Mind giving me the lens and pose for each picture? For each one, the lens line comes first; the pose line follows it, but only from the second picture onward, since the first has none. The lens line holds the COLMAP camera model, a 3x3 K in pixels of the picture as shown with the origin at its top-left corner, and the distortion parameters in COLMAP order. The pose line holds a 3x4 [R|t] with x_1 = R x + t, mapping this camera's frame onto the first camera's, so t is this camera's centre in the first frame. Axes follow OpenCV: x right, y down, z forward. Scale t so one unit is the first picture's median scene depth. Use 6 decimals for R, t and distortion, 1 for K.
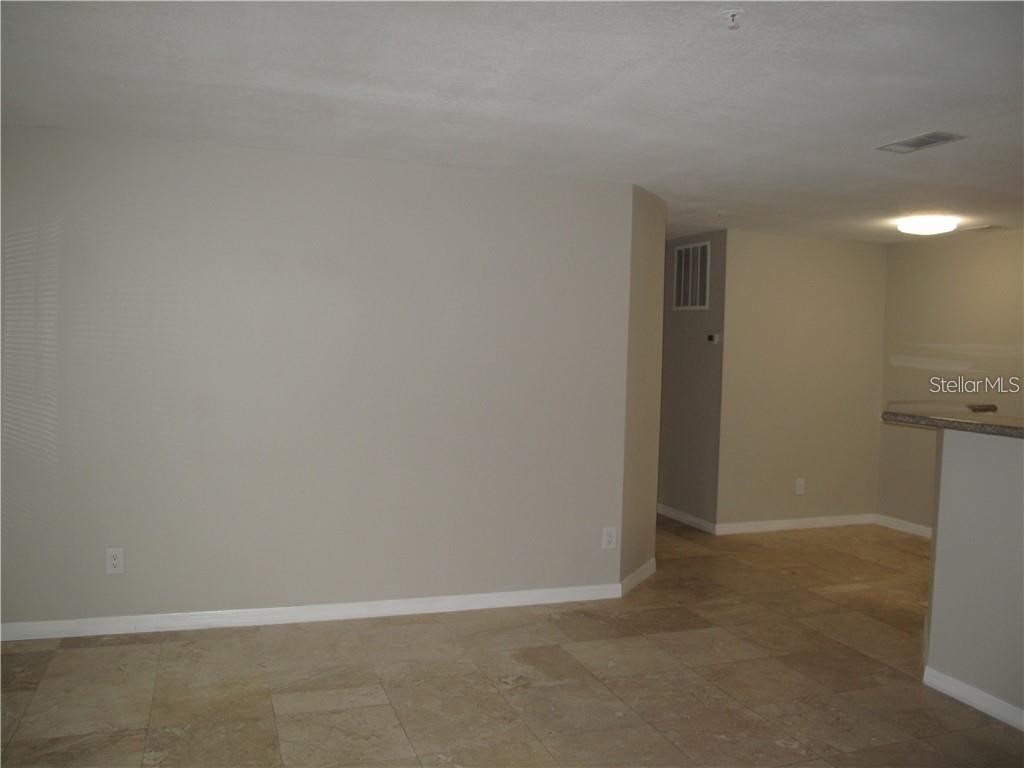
lens RADIAL K [[849.0, 0, 515.1], [0, 849.0, 366.5], [0, 0, 1]] dist [-0.093286, -0.003289]
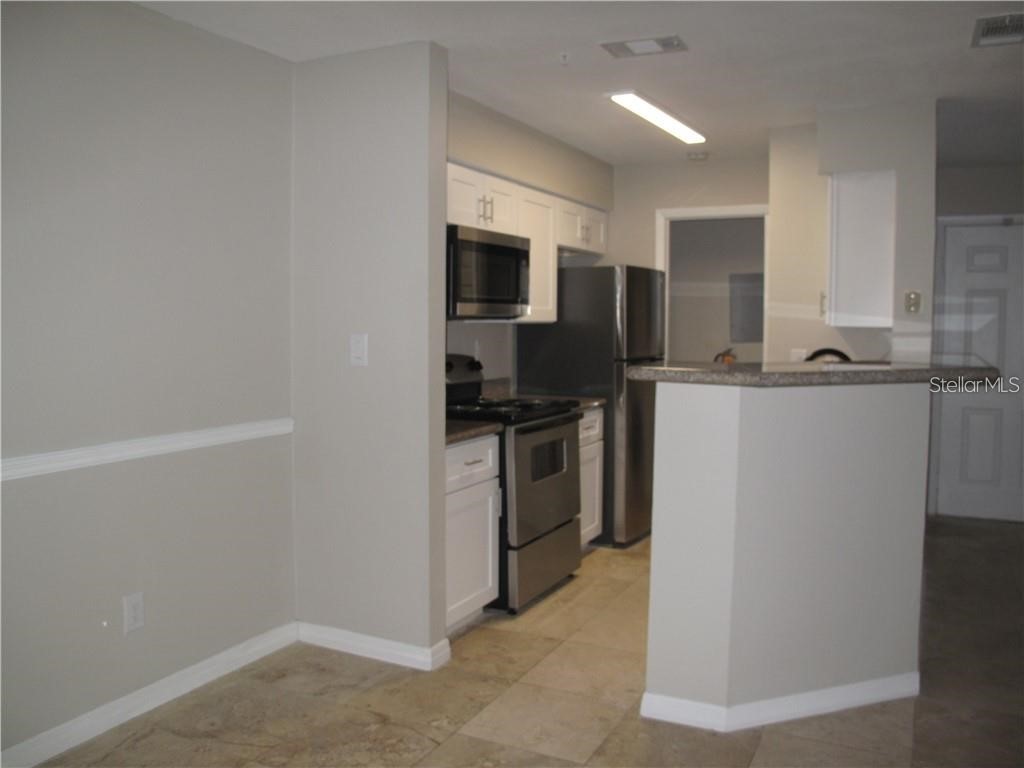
lens RADIAL K [[849.0, 0, 515.1], [0, 849.0, 366.5], [0, 0, 1]] dist [-0.093286, -0.003289]
pose [[-0.691914, -0.072929, 0.718287, 0.218374], [-0.002958, 0.995163, 0.098192, -0.023434], [-0.721974, 0.065816, -0.688783, 1.885220]]
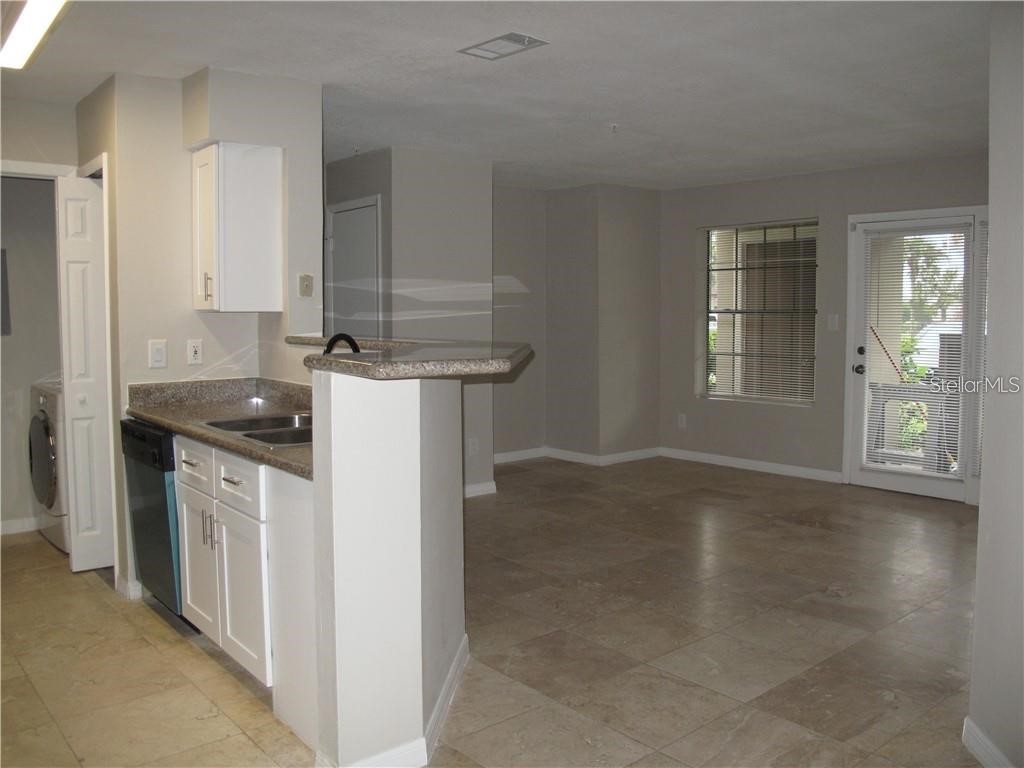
lens RADIAL K [[835.2, 0, 513.6], [0, 835.2, 369.2], [0, 0, 1]] dist [-0.085179, -0.001280]
pose [[-0.938246, 0.001258, -0.345967, 0.777947], [-0.029838, 0.995973, 0.084540, 0.007462], [0.344681, 0.089642, -0.934430, 1.859041]]
